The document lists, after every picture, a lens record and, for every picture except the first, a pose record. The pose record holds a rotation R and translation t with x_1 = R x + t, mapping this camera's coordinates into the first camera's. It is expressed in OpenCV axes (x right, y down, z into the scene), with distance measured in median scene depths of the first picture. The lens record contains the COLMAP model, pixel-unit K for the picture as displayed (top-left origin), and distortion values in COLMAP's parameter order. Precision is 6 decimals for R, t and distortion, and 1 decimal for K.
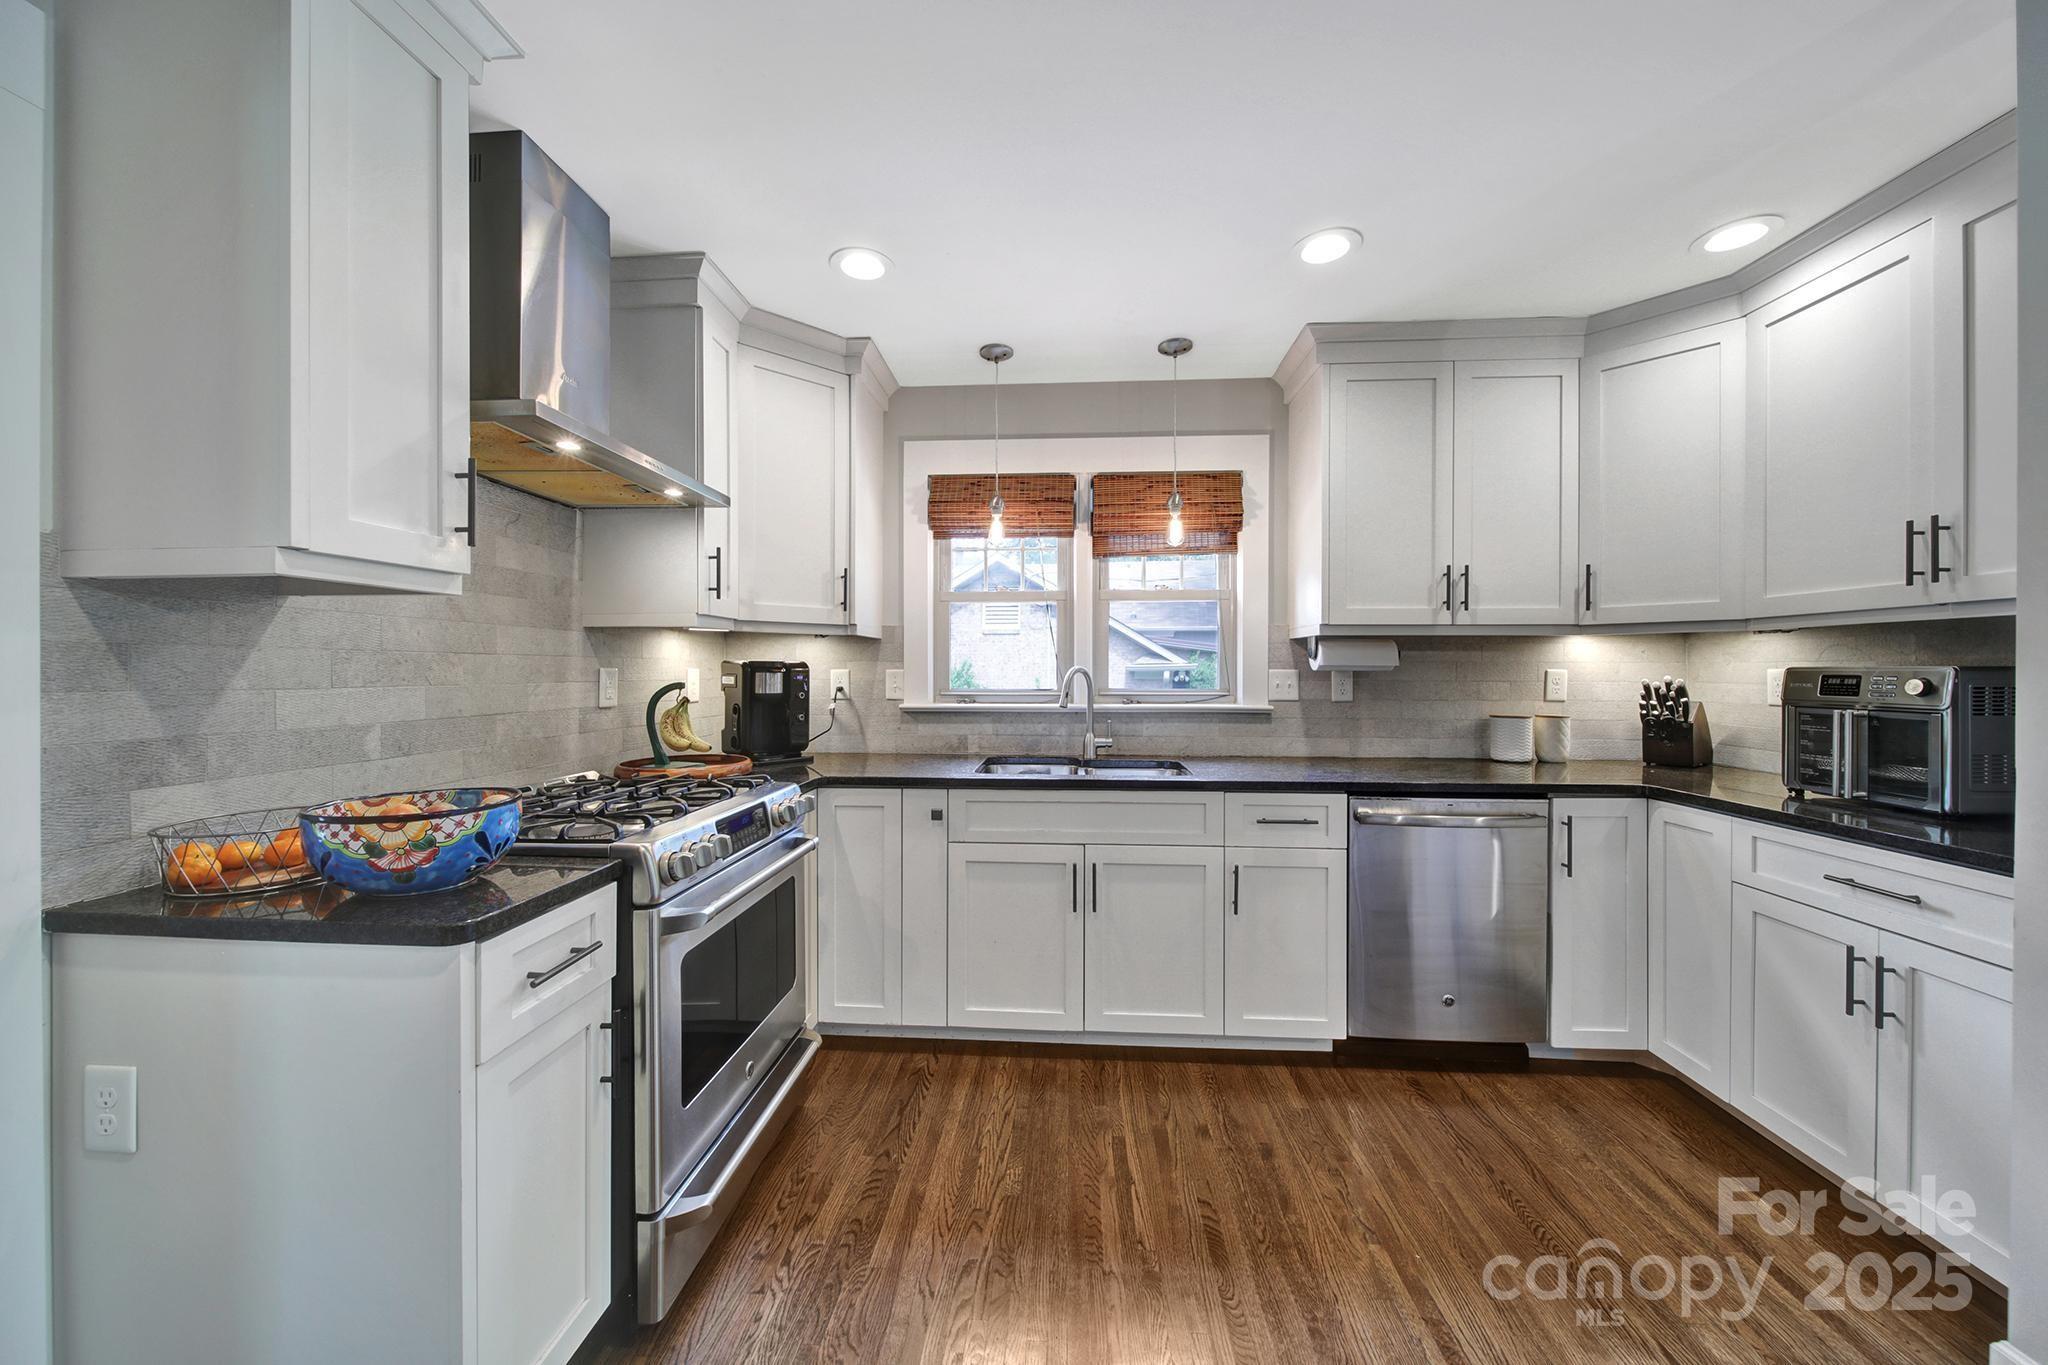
lens RADIAL K [[722.4, 0, 1024.4], [0, 722.4, 673.0], [0, 0, 1]] dist [-0.000166, -0.001251]
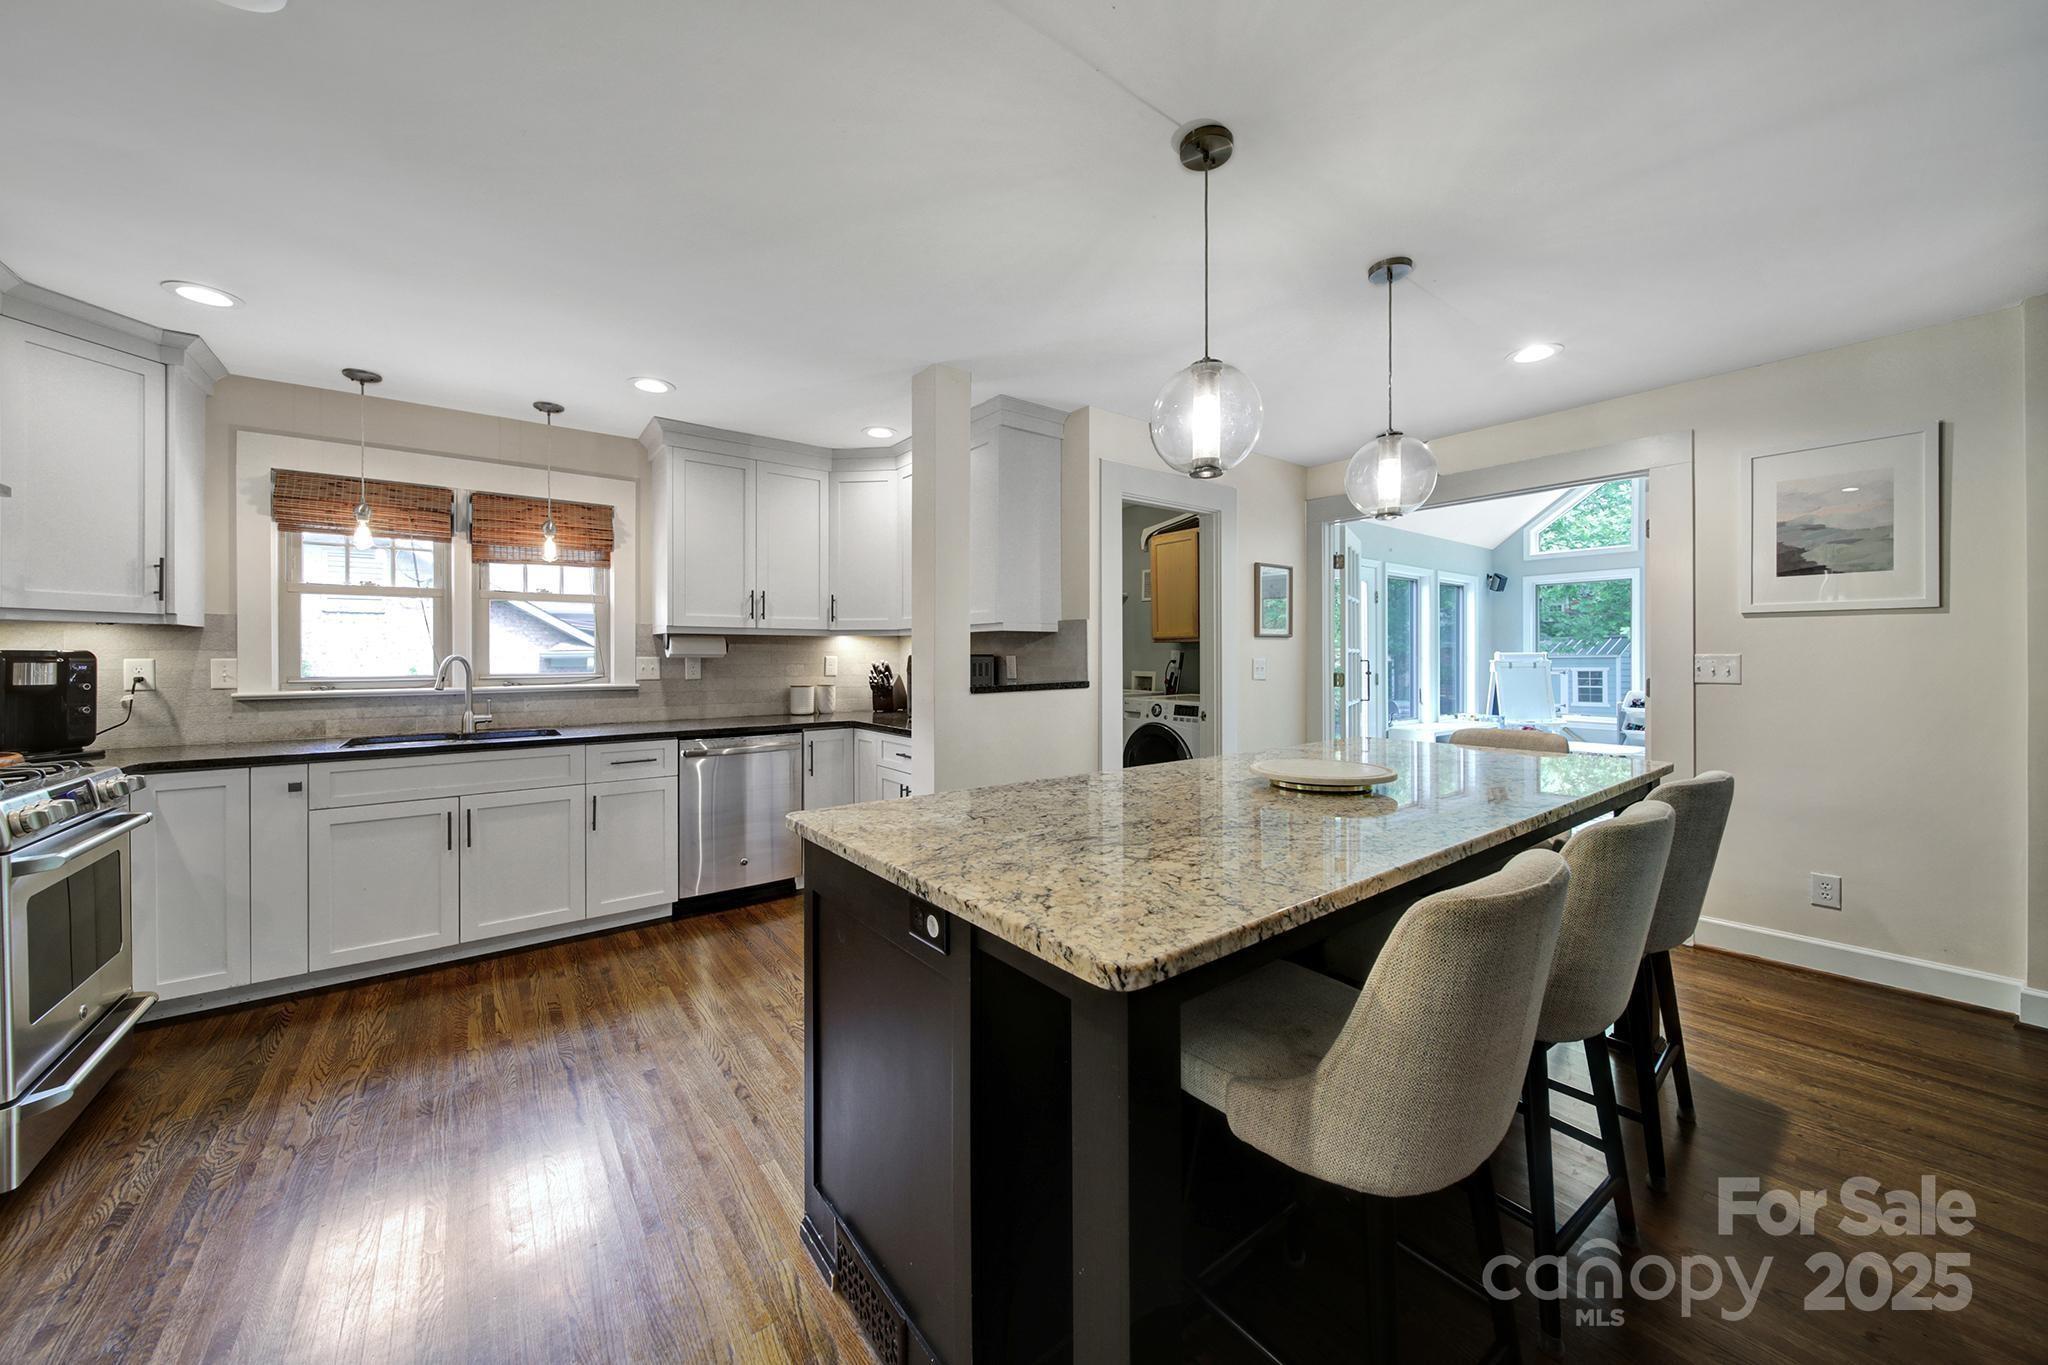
lens RADIAL K [[722.4, 0, 1018.2], [0, 722.4, 655.4], [0, 0, 1]] dist [-0.000166, -0.001251]
pose [[0.754789, -0.002759, 0.655962, -0.006303], [0.005869, 0.999980, -0.002547, -0.000113], [-0.655941, 0.005773, 0.754790, -0.548268]]
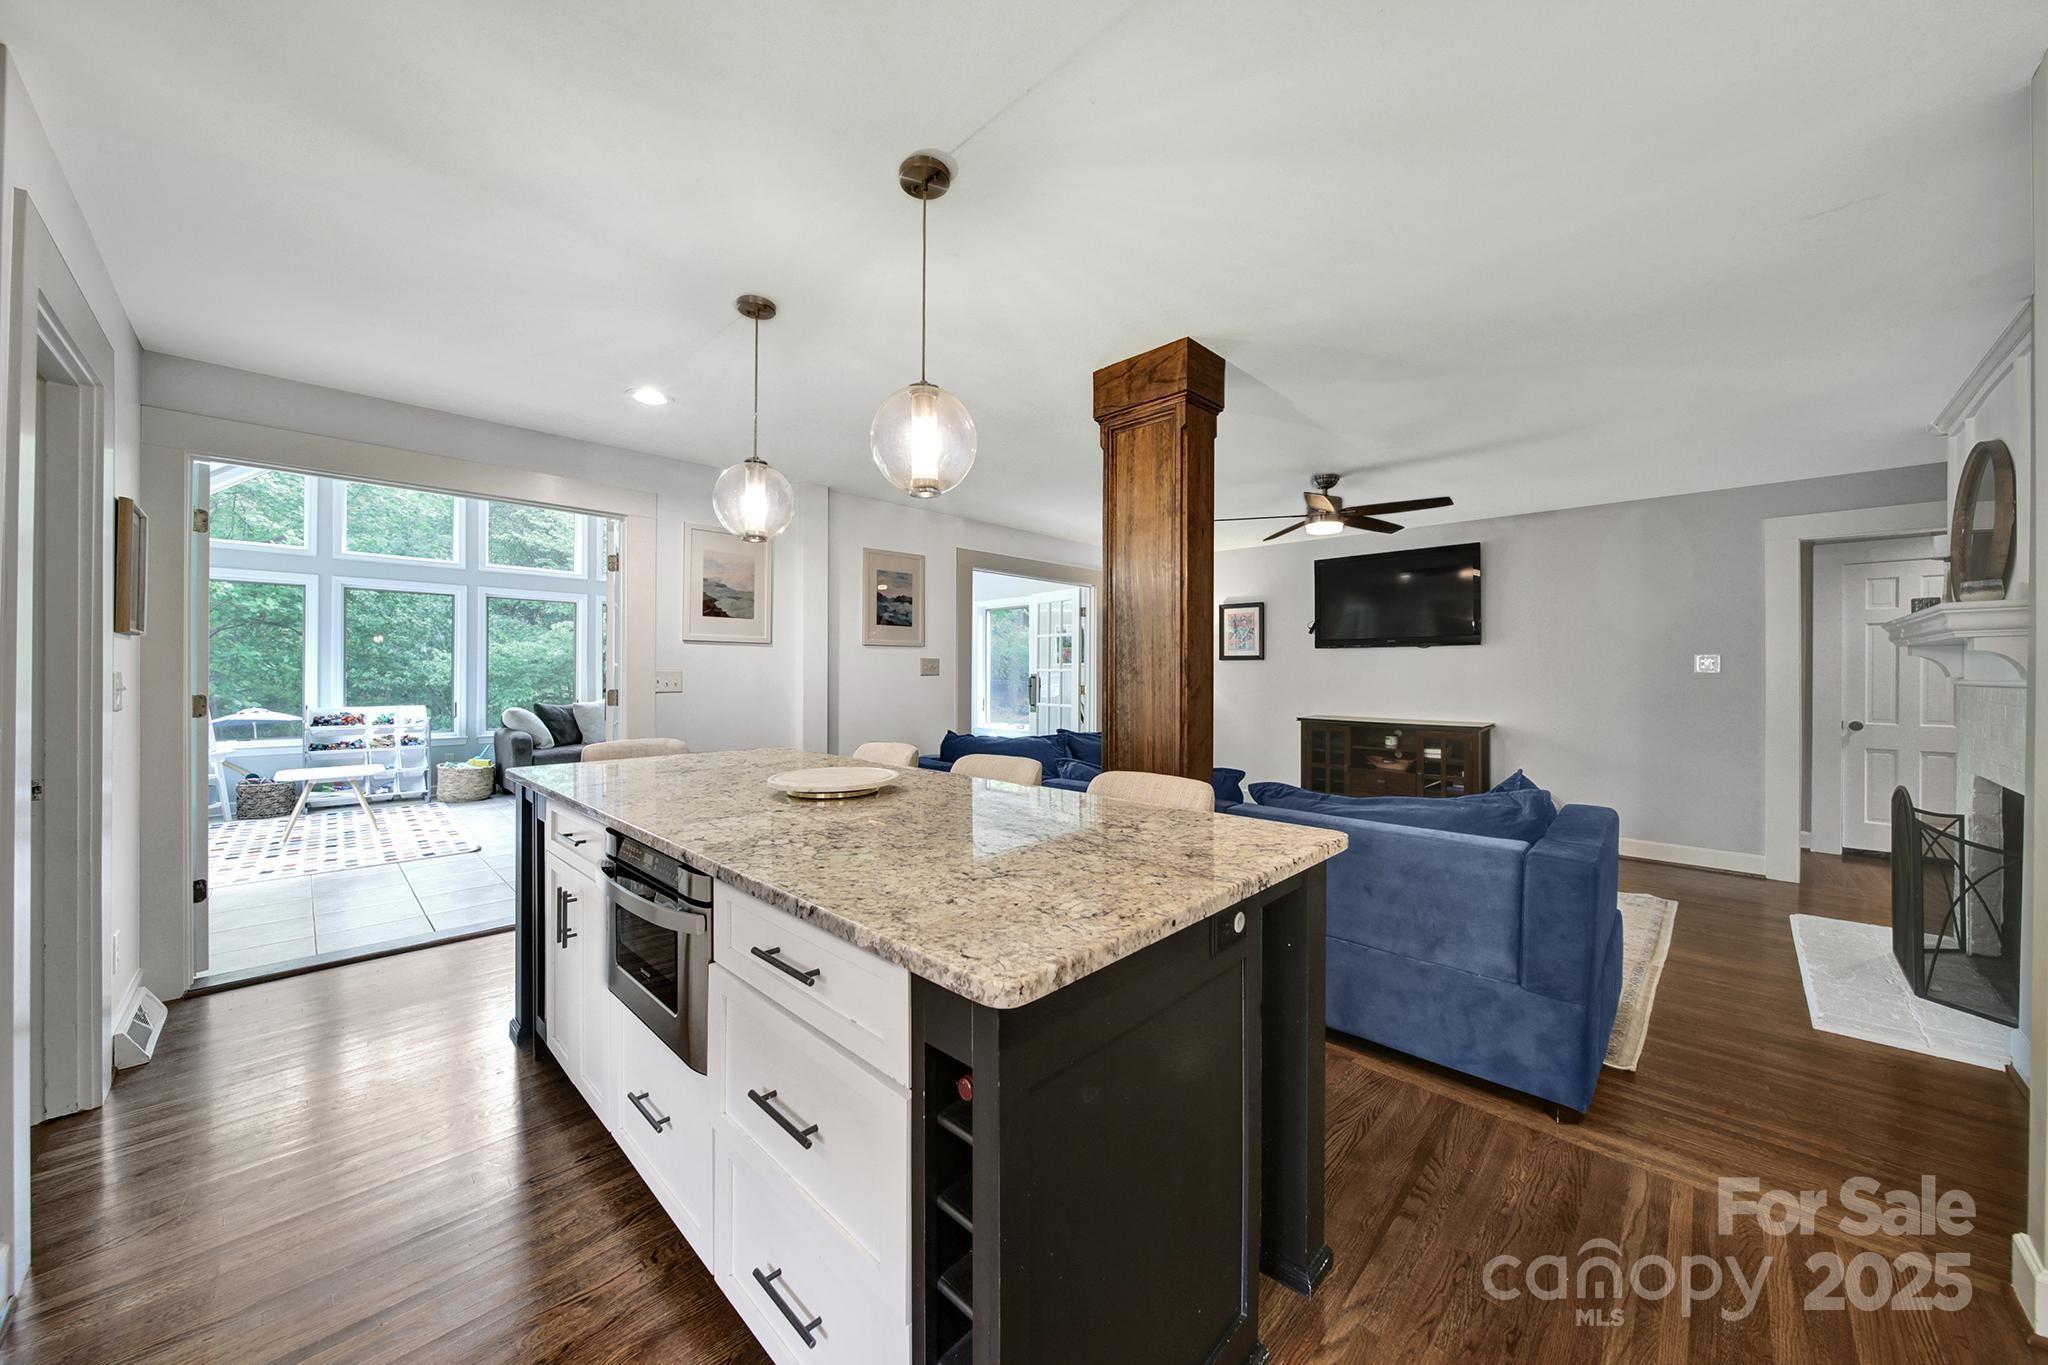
lens RADIAL K [[722.4, 0, 1020.5], [0, 722.4, 674.7], [0, 0, 1]] dist [-0.000166, -0.001251]
pose [[-0.756163, -0.007006, 0.654346, 0.045924], [-0.004645, 0.999975, 0.005338, -0.000472], [-0.654367, 0.000997, -0.756176, 0.281533]]
